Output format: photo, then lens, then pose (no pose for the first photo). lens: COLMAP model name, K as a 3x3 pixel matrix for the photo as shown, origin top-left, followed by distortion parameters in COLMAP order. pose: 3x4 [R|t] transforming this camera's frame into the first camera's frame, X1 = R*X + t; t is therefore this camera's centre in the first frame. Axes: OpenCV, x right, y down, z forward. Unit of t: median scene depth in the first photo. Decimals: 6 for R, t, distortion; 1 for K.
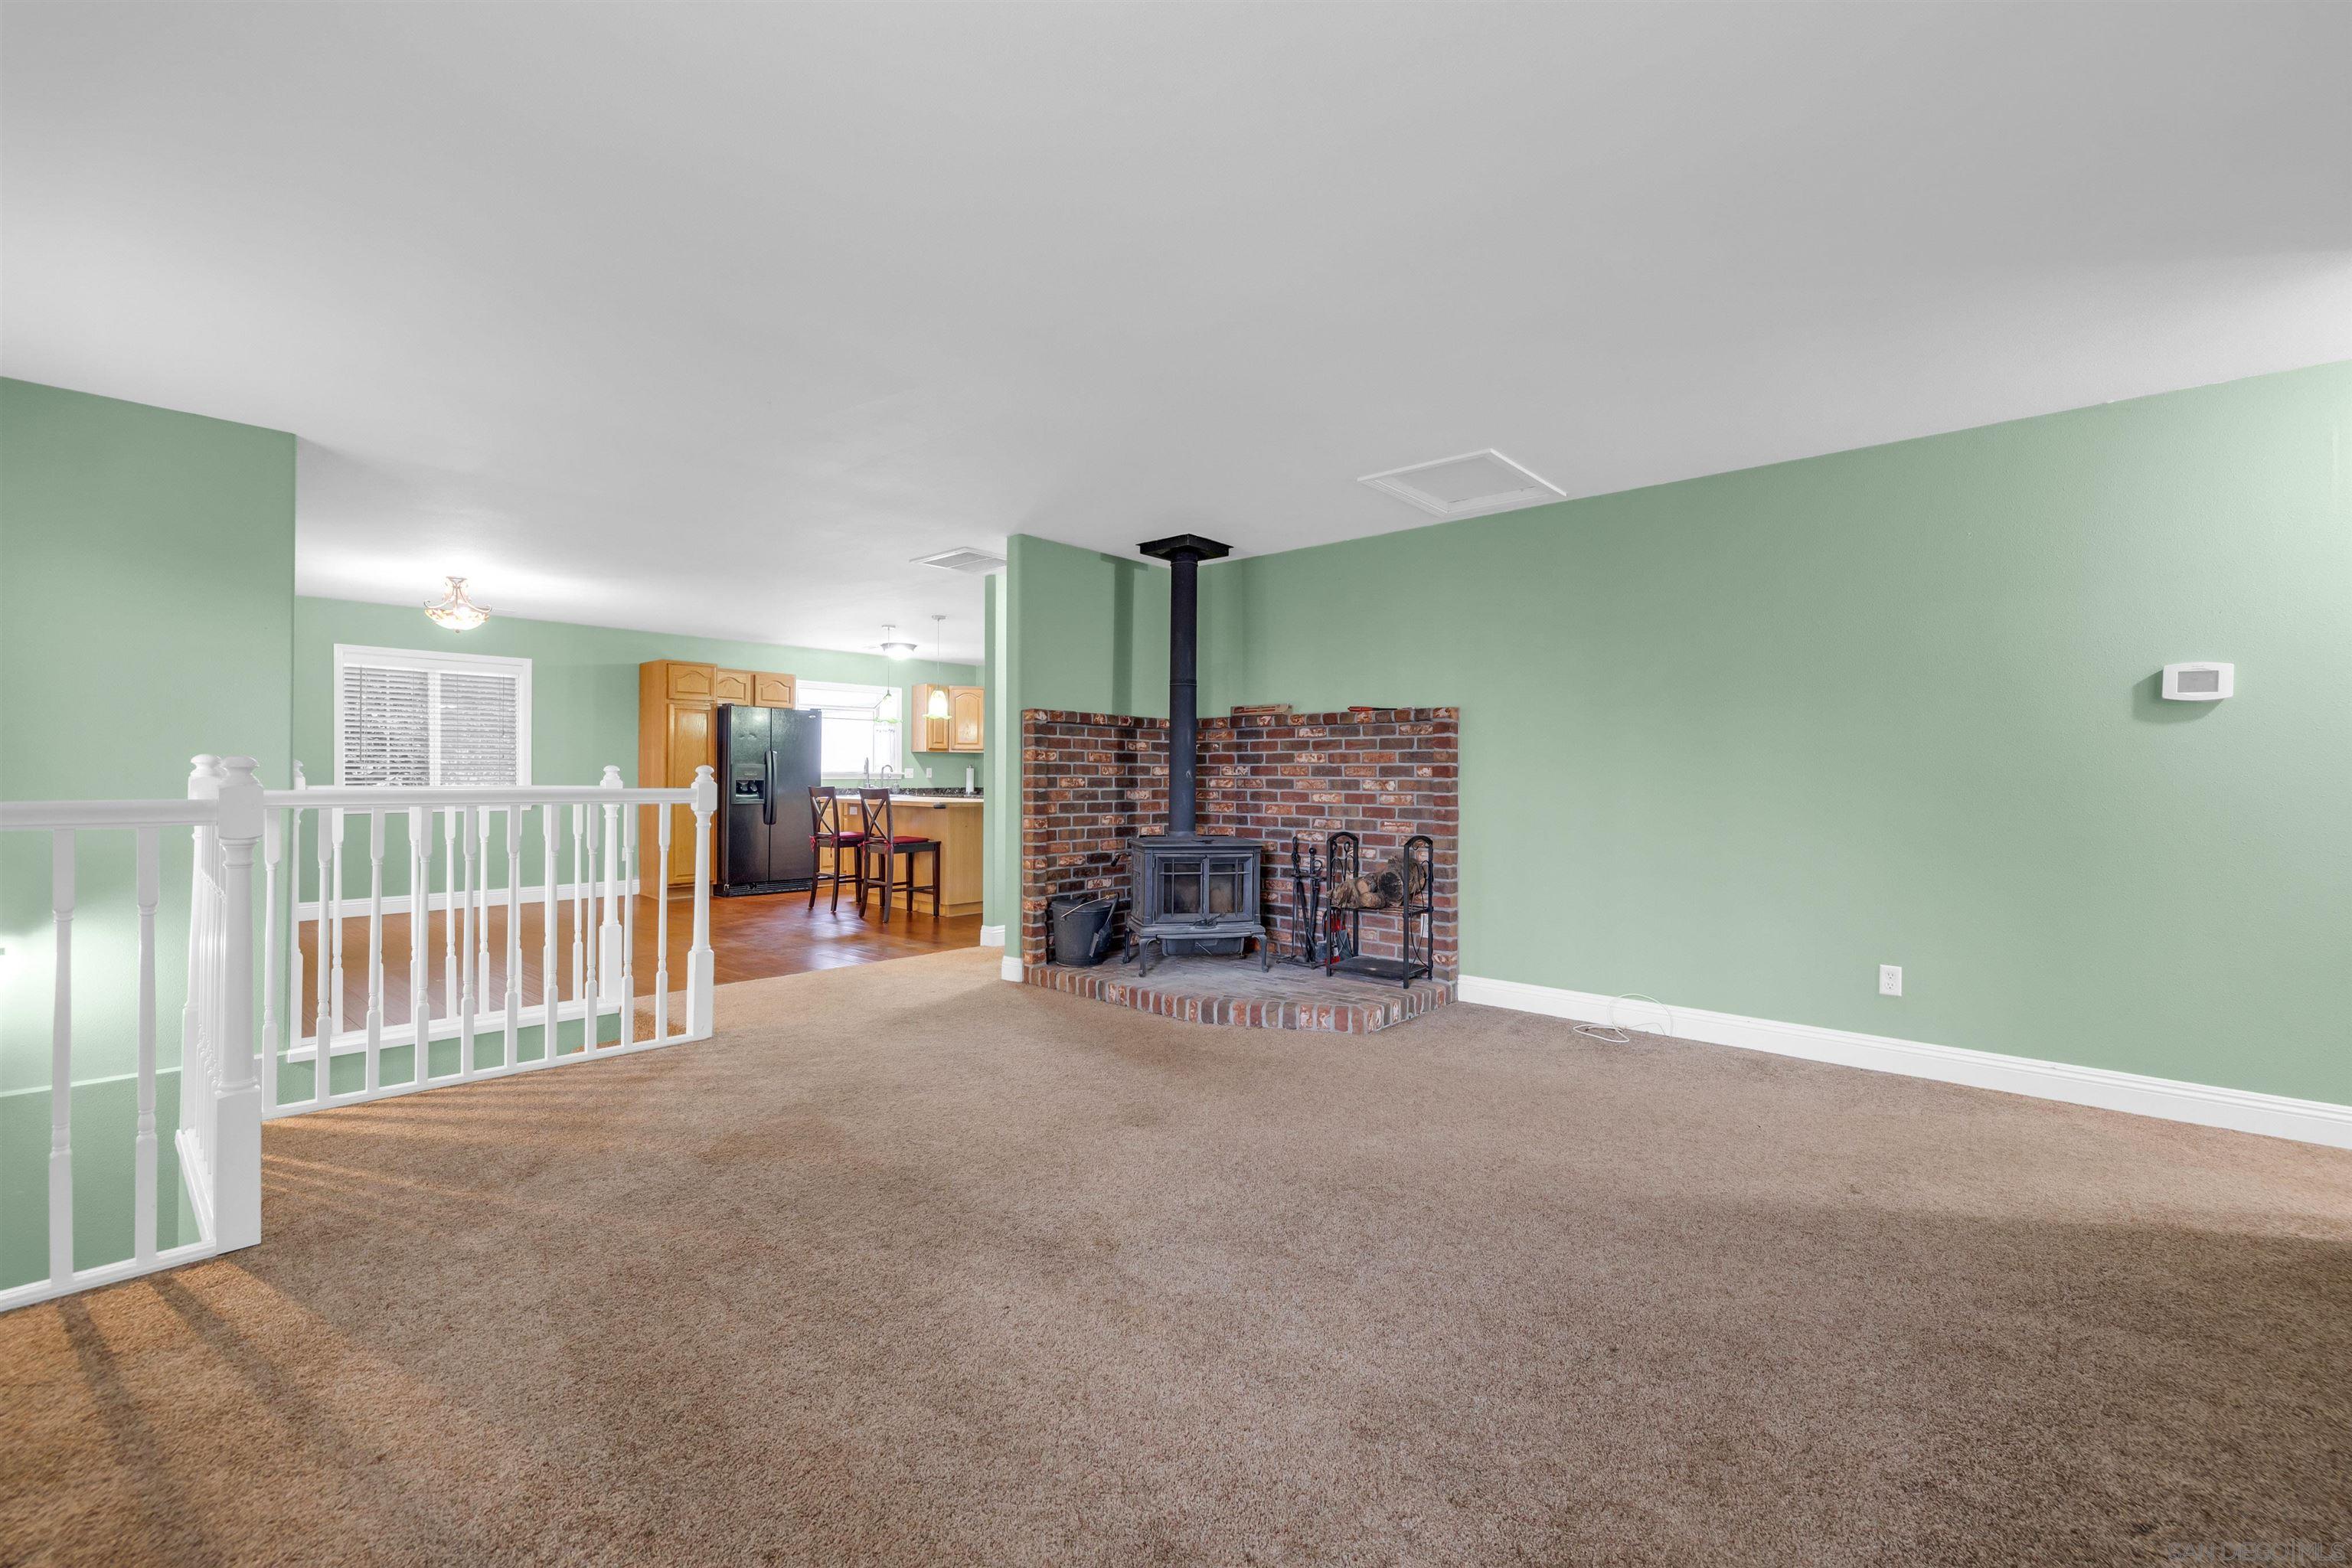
lens RADIAL K [[987.9, 0, 1181.6], [0, 987.9, 767.3], [0, 0, 1]] dist [0.000007, 0.000064]
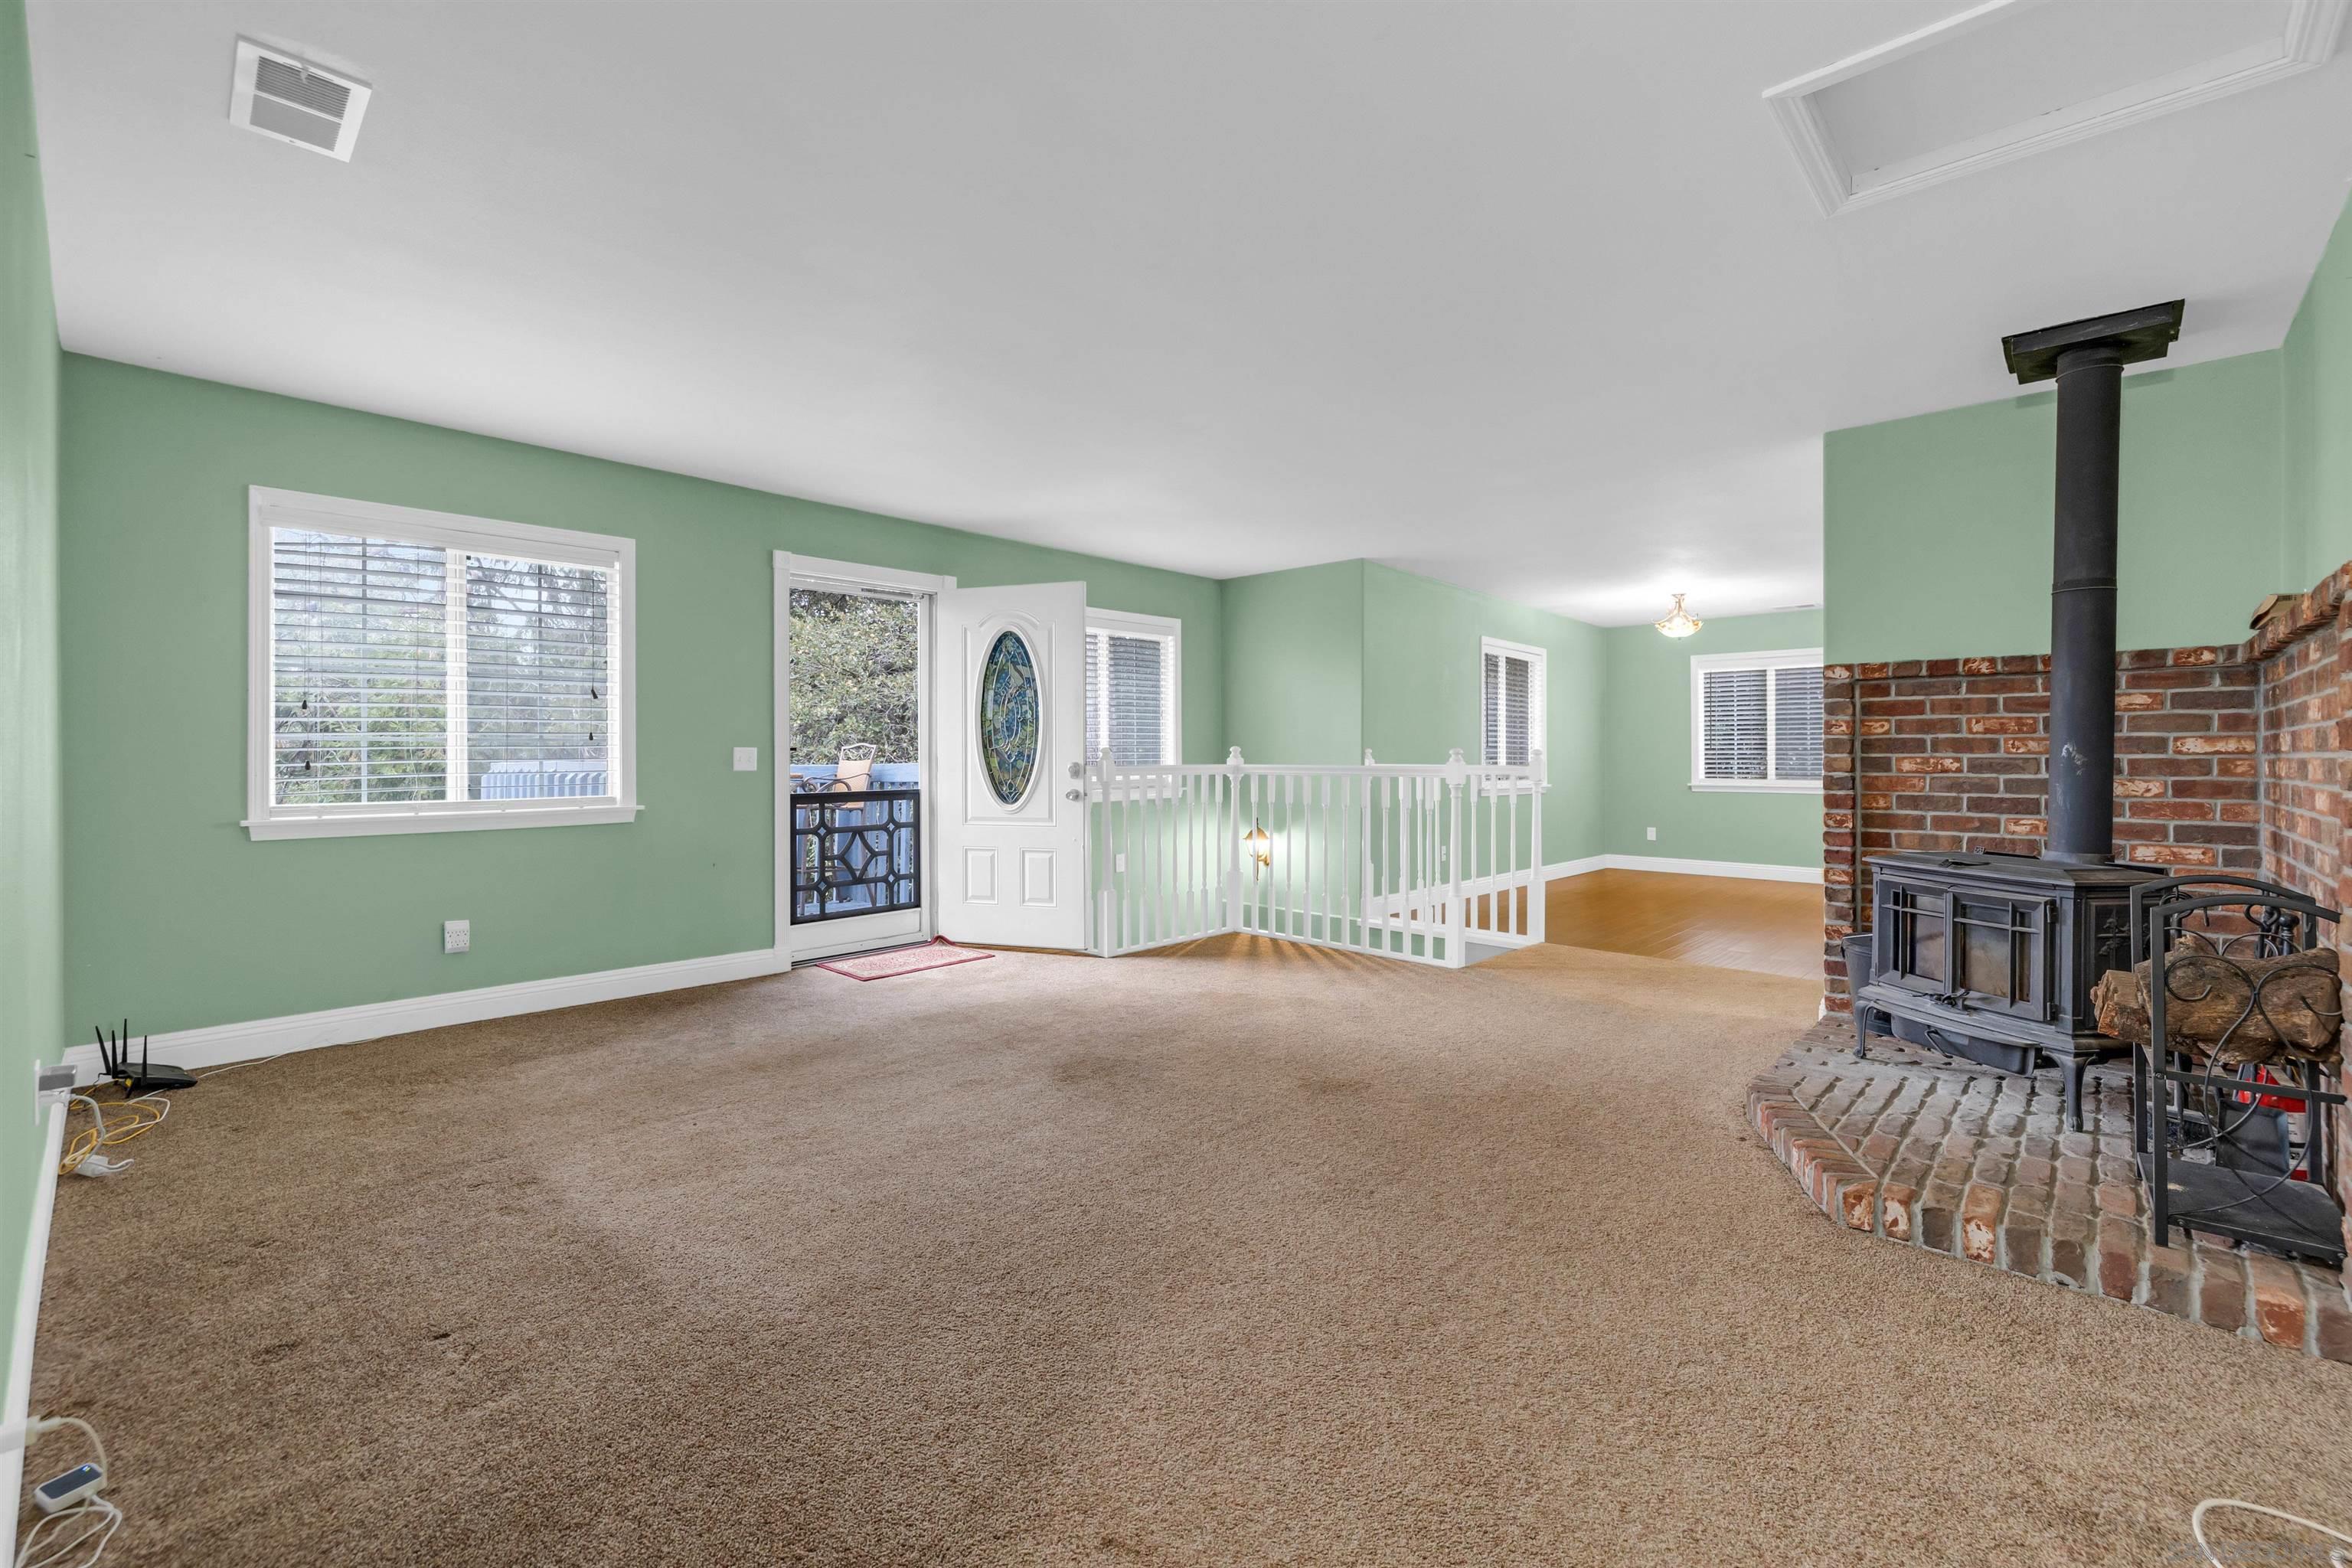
lens RADIAL K [[1008.5, 0, 1176.1], [0, 1008.5, 744.2], [0, 0, 1]] dist [-0.000874, 0.000044]
pose [[-0.030244, -0.019389, -0.999354, 0.605266], [0.004782, 0.999798, -0.019543, 0.012562], [0.999531, -0.005370, -0.030145, 0.524244]]
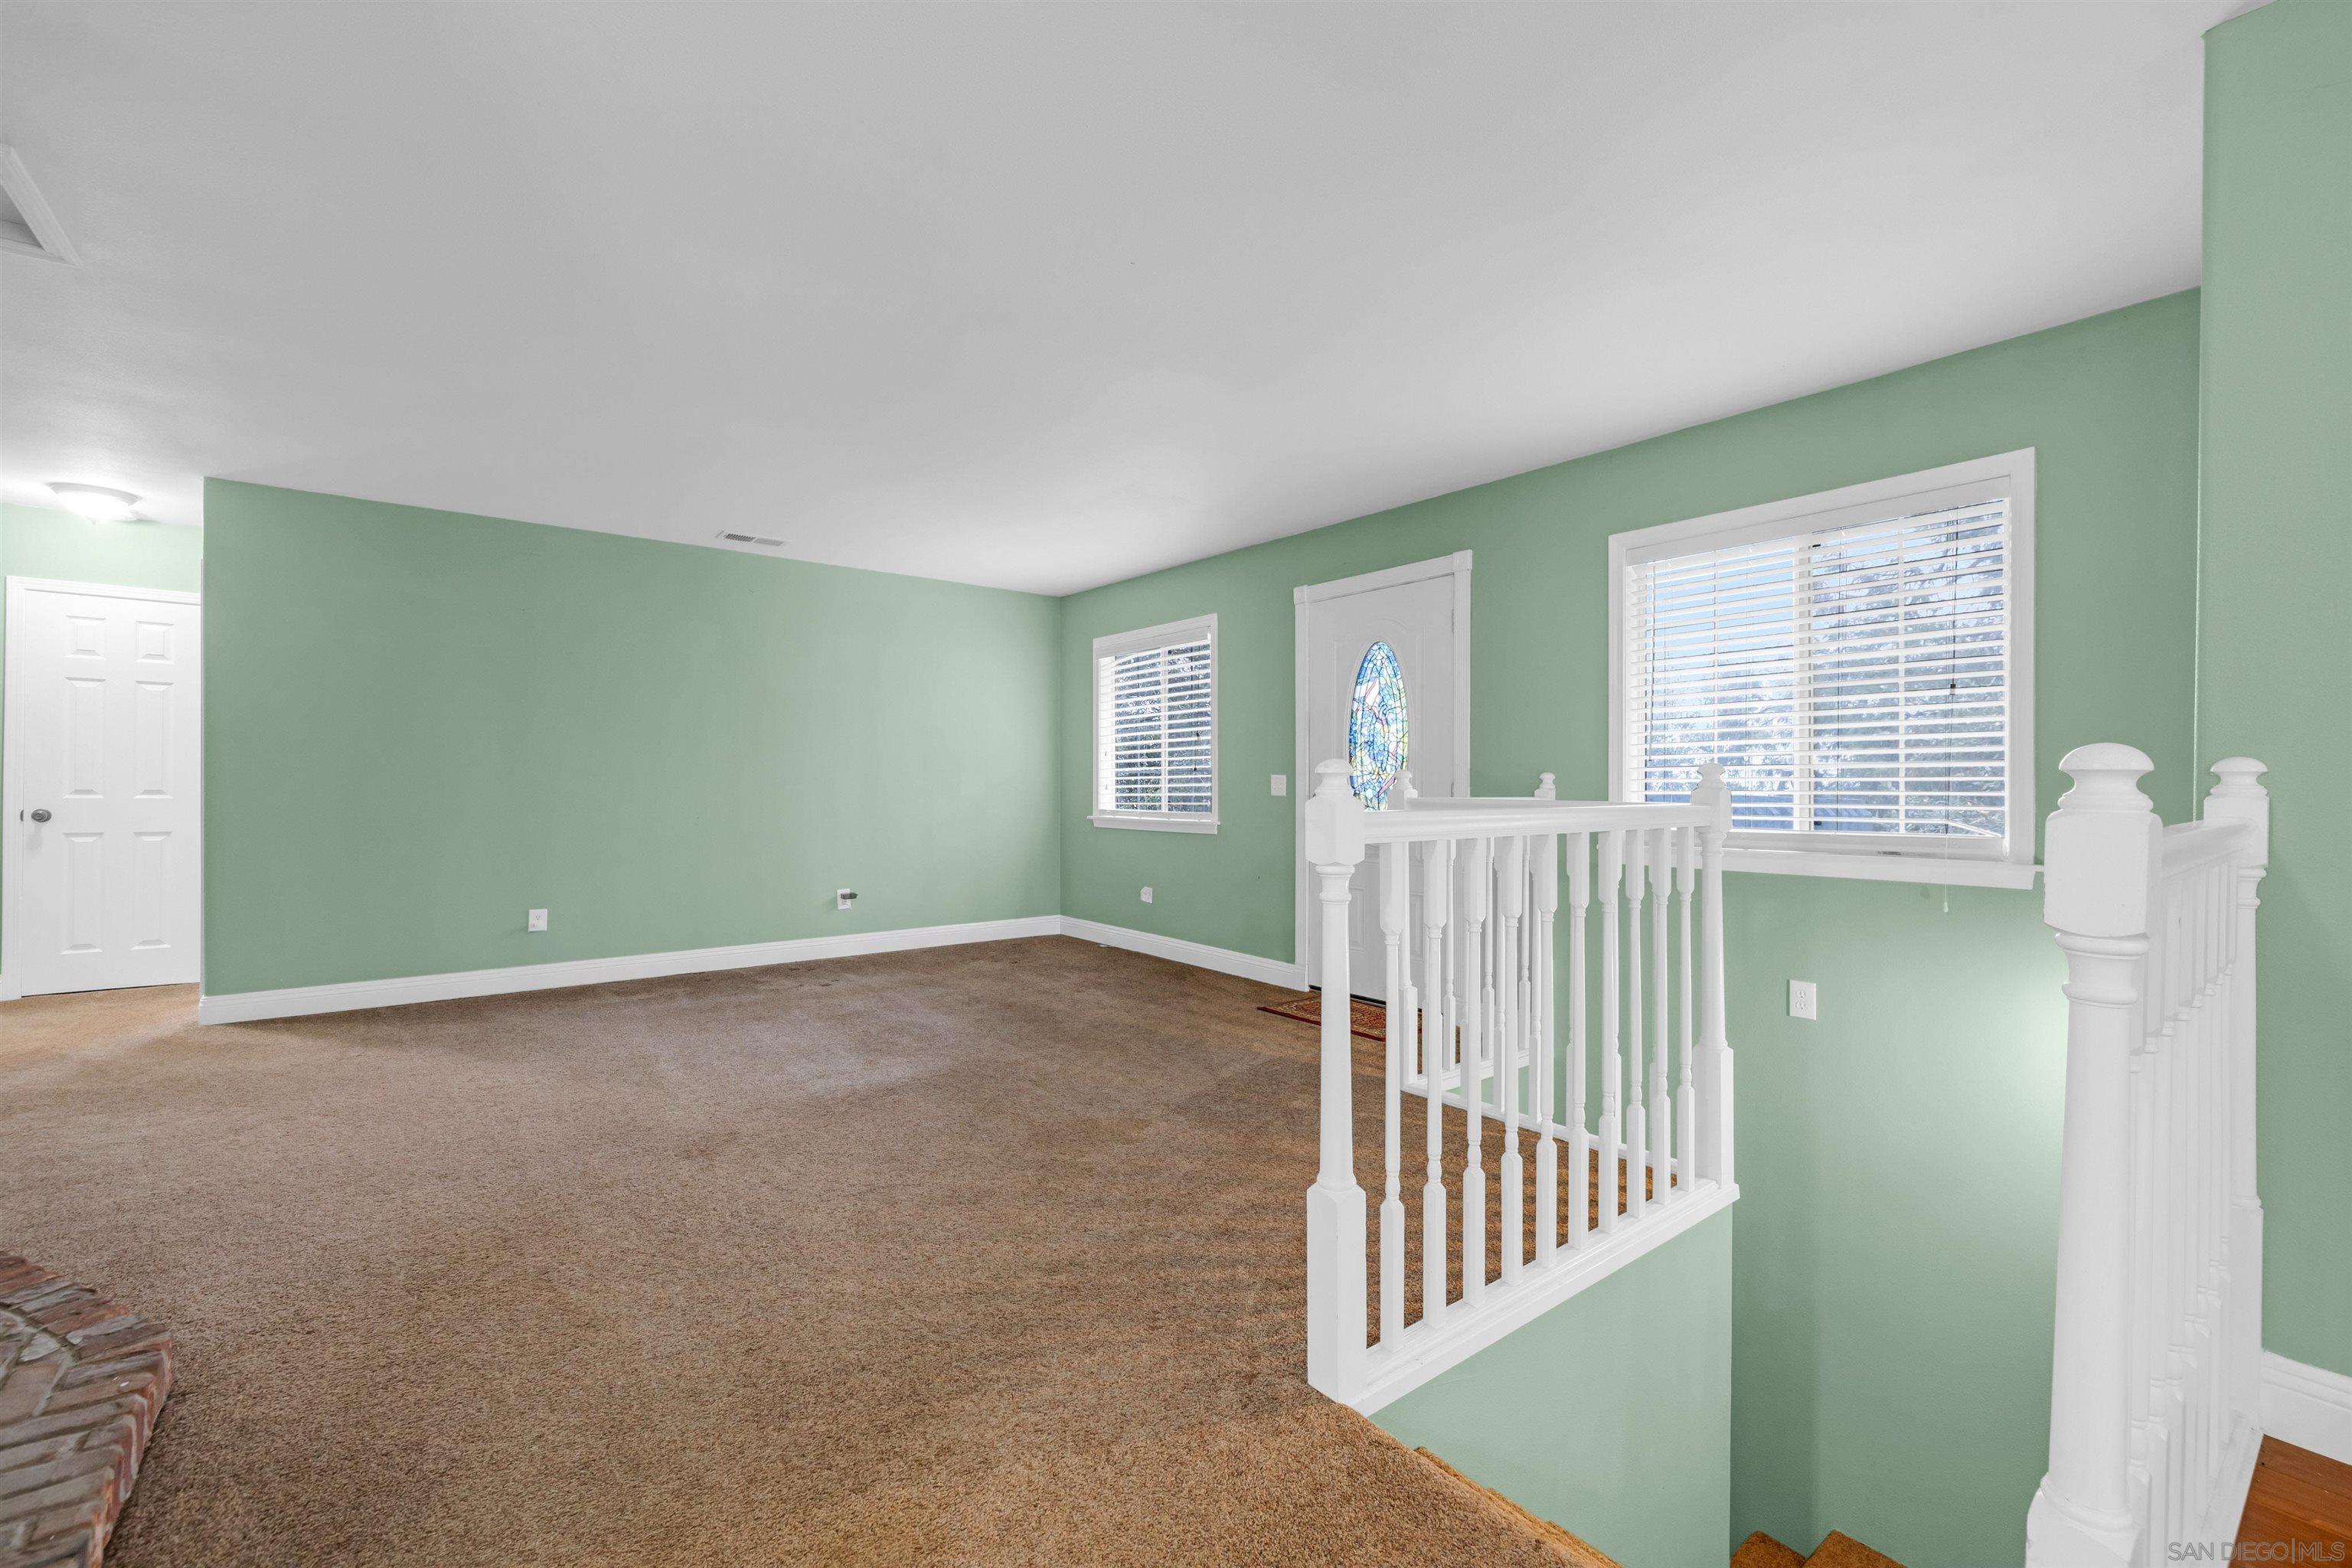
lens RADIAL K [[991.8, 0, 1181.0], [0, 991.8, 778.2], [0, 0, 1]] dist [-0.000037, -0.000187]
pose [[-0.983369, -0.012722, 0.181172, -0.379440], [-0.014396, 0.999865, -0.007928, 0.008262], [-0.181046, -0.010405, -0.983420, 1.100499]]
